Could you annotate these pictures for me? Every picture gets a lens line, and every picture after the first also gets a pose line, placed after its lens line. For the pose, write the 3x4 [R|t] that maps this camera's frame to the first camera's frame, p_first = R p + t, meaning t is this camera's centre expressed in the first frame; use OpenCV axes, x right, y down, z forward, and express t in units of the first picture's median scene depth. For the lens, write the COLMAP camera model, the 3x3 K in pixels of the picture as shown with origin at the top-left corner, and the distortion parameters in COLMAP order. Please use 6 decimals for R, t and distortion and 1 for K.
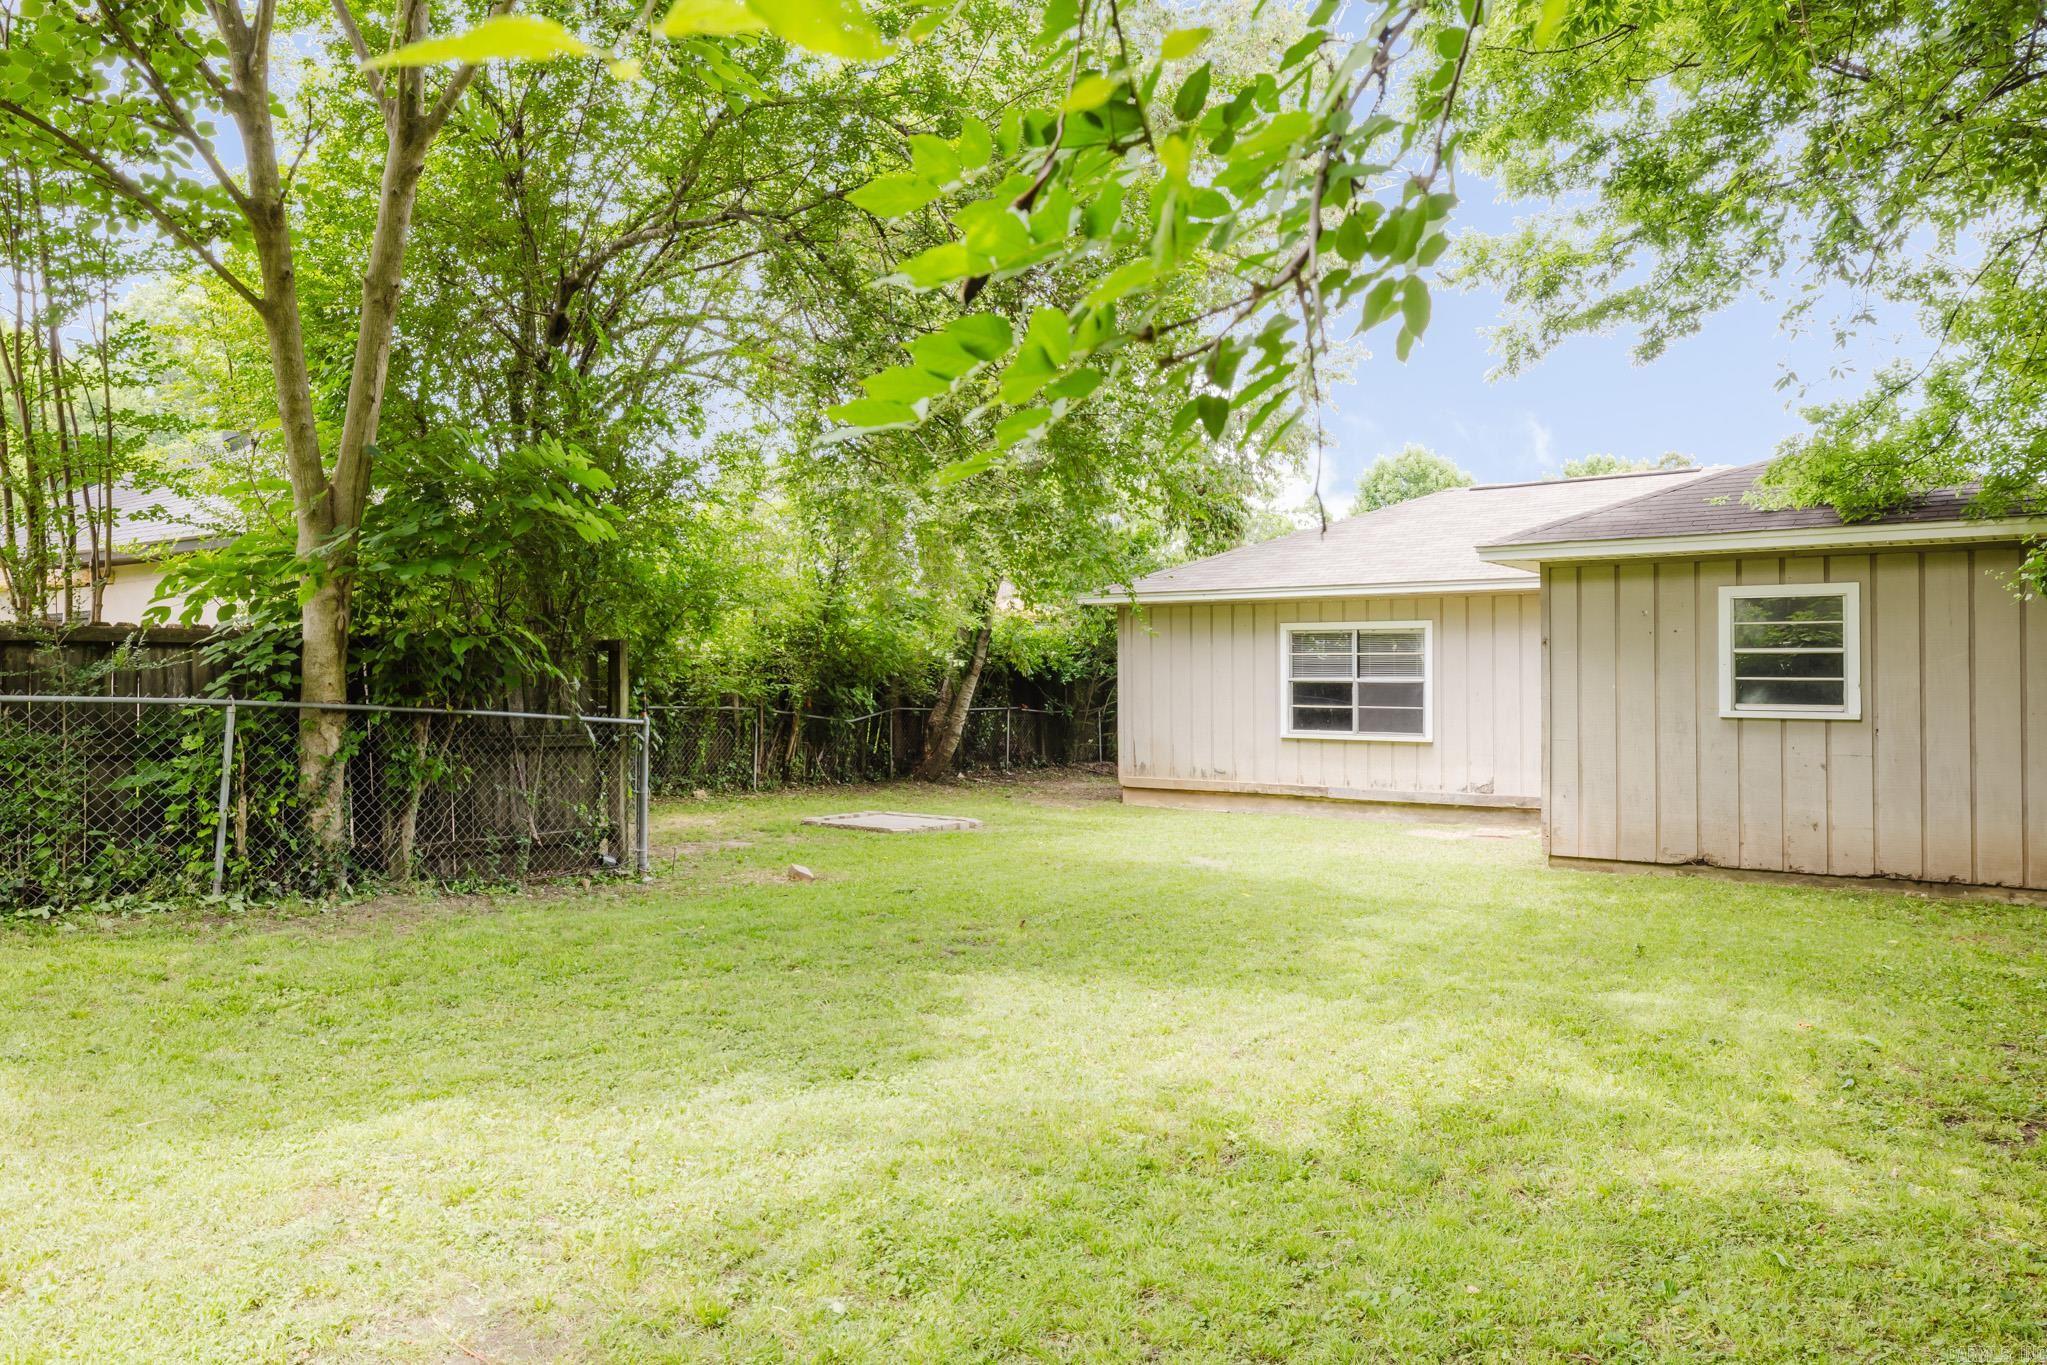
lens RADIAL K [[1349.0, 0, 1024.2], [0, 1349.0, 667.2], [0, 0, 1]] dist [-0.004583, 0.001539]
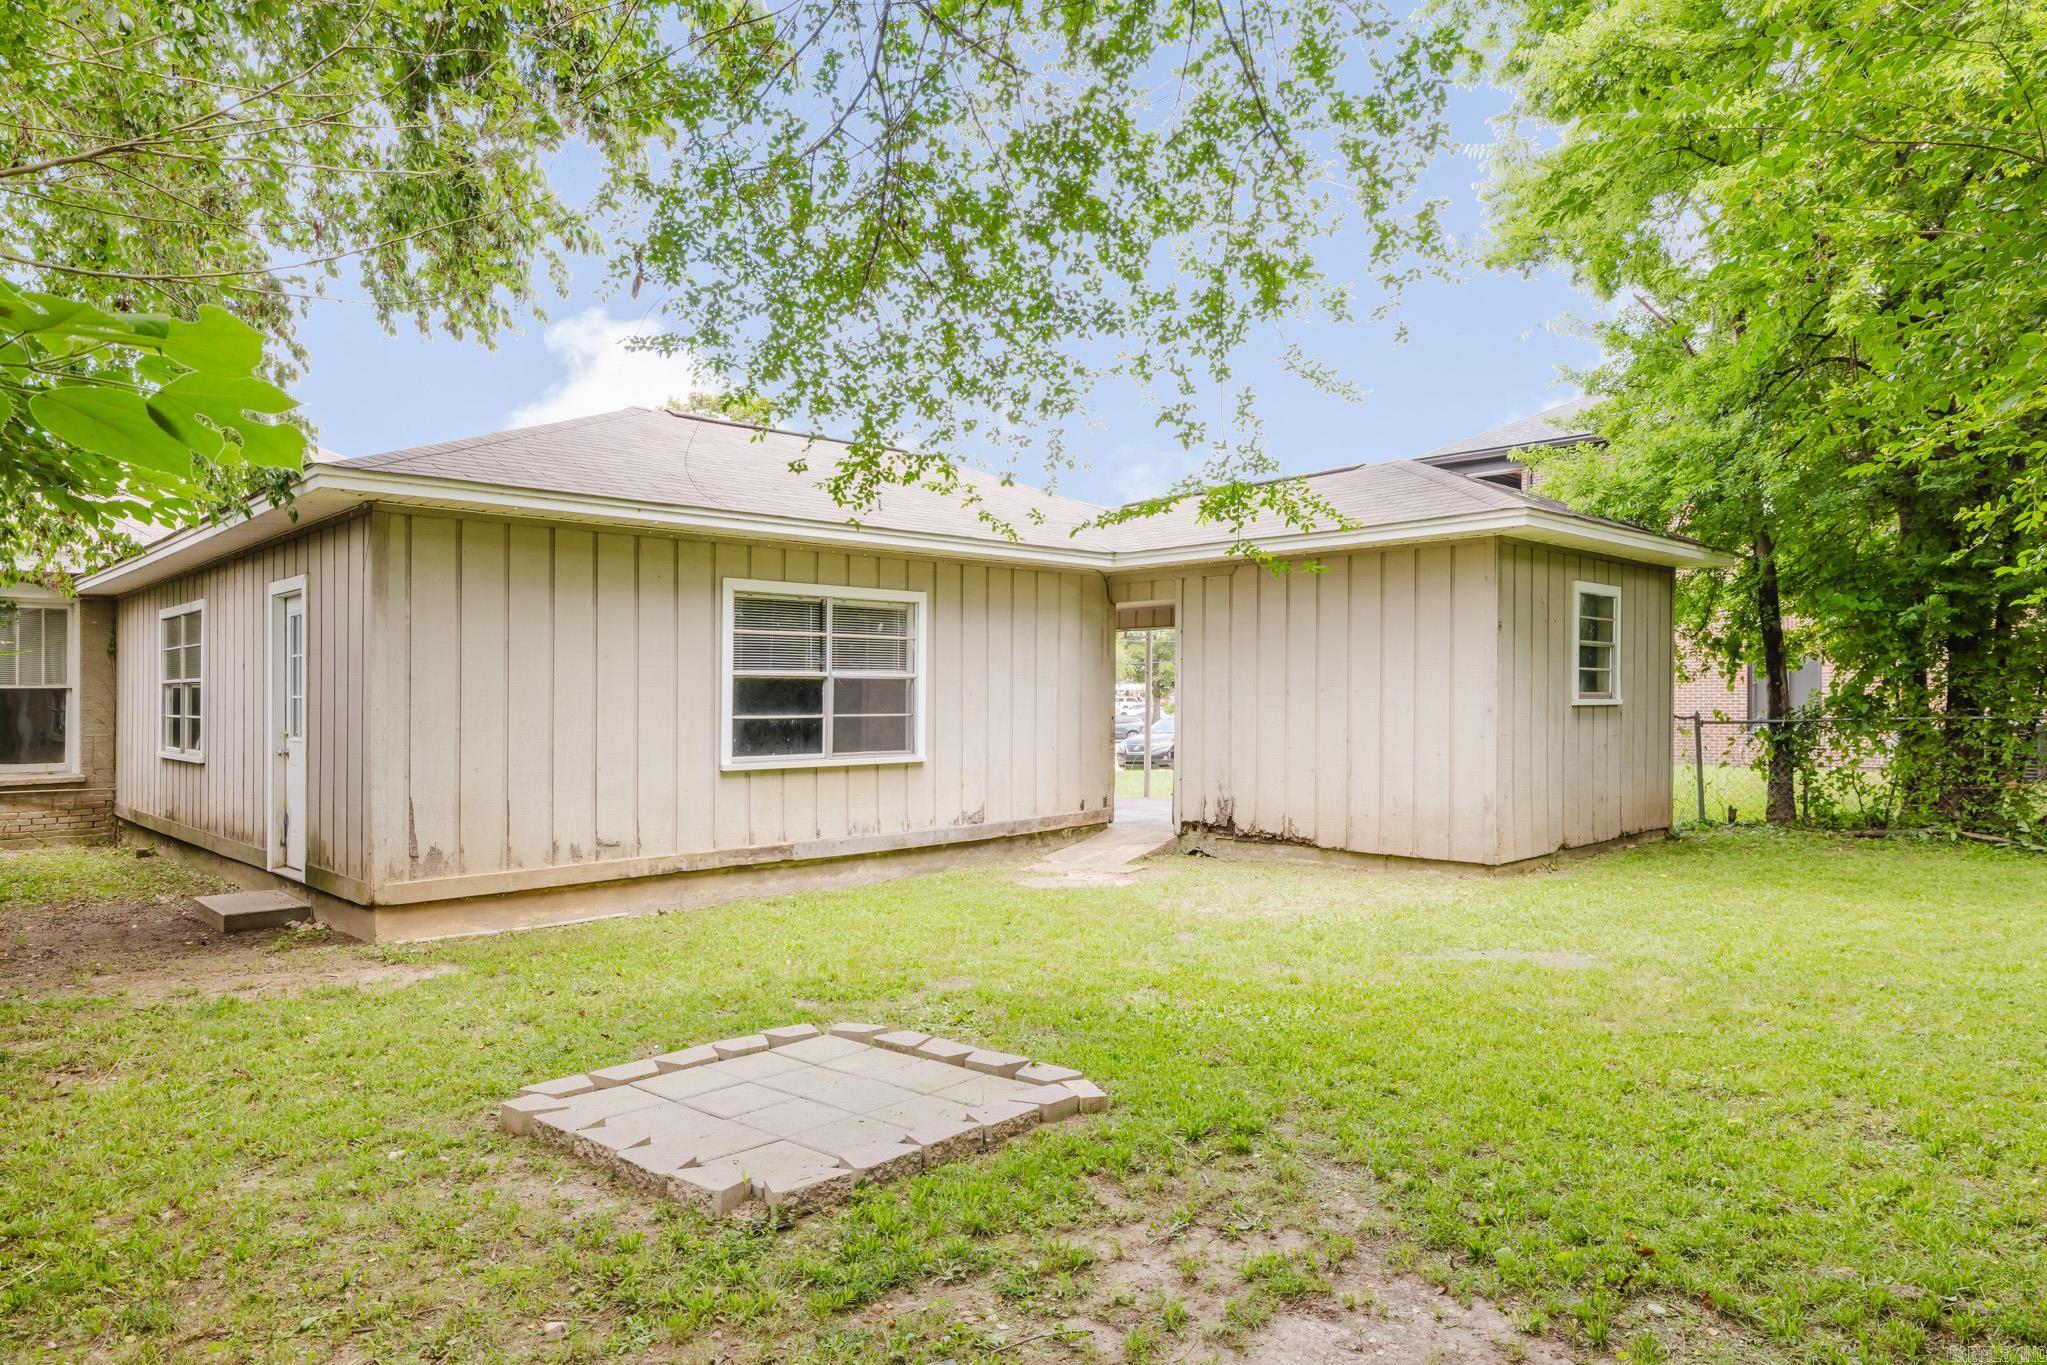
lens RADIAL K [[1285.5, 0, 1025.4], [0, 1285.5, 694.9], [0, 0, 1]] dist [-0.002103, -0.000125]
pose [[0.144202, -0.000131, 0.989548, -0.371138], [-0.006569, 0.999978, 0.001089, 0.018818], [-0.989526, -0.006657, 0.144198, 0.846642]]
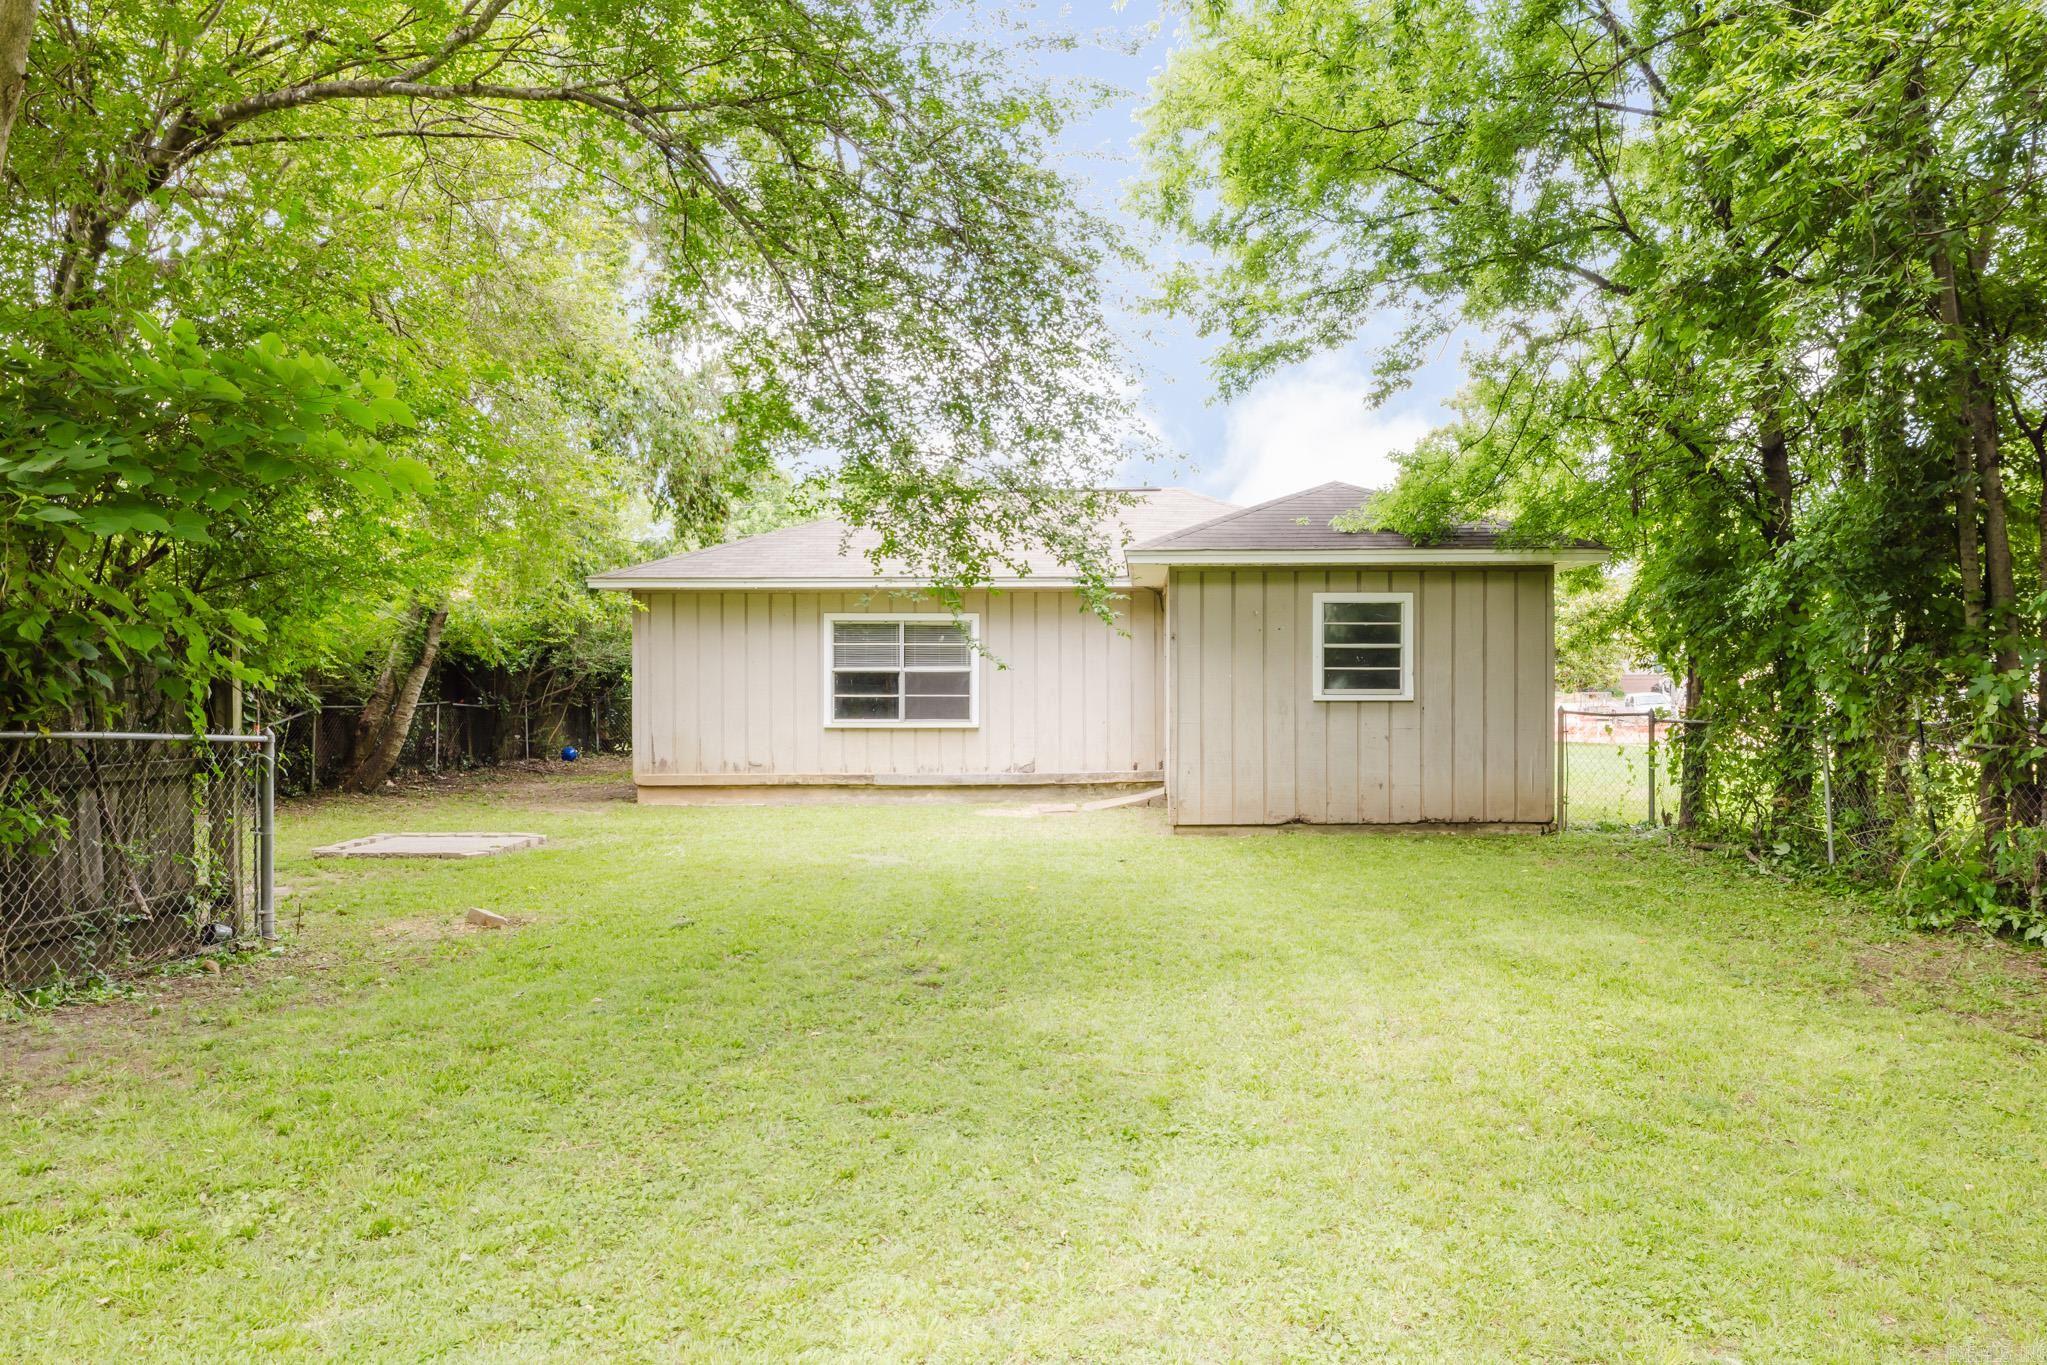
lens RADIAL K [[1307.5, 0, 1025.5], [0, 1307.5, 674.0], [0, 0, 1]] dist [-0.004821, 0.000681]
pose [[0.818760, -0.010275, 0.574044, -0.260719], [-0.000601, 0.999824, 0.018754, -0.006054], [-0.574135, -0.015700, 0.818610, 0.131314]]
